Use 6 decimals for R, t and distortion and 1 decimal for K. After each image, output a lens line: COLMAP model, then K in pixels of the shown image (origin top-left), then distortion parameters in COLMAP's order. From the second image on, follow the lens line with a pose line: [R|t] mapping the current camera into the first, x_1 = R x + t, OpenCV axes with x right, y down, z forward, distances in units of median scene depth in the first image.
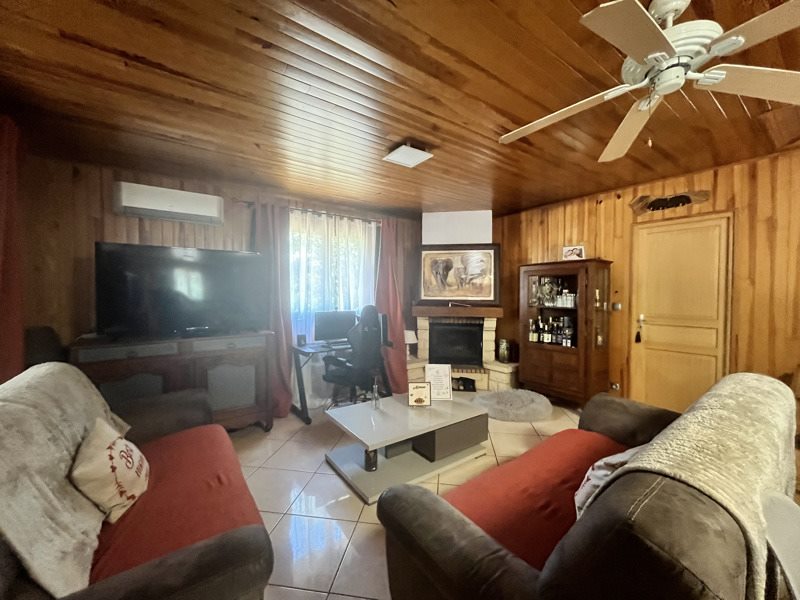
lens RADIAL K [[321.2, 0, 398.9], [0, 321.2, 300.7], [0, 0, 1]] dist [-0.000986, 0.000096]
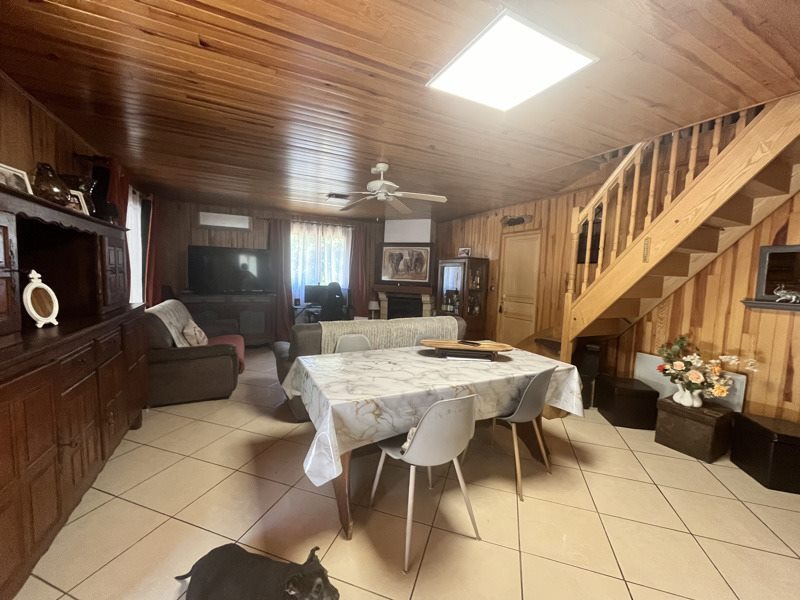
lens RADIAL K [[321.2, 0, 401.1], [0, 321.2, 300.3], [0, 0, 1]] dist [-0.000986, 0.000096]
pose [[0.985824, 0.043843, -0.161953, 0.490638], [-0.035053, 0.997773, 0.056741, 0.002220], [0.164081, -0.050260, 0.985166, -0.538366]]
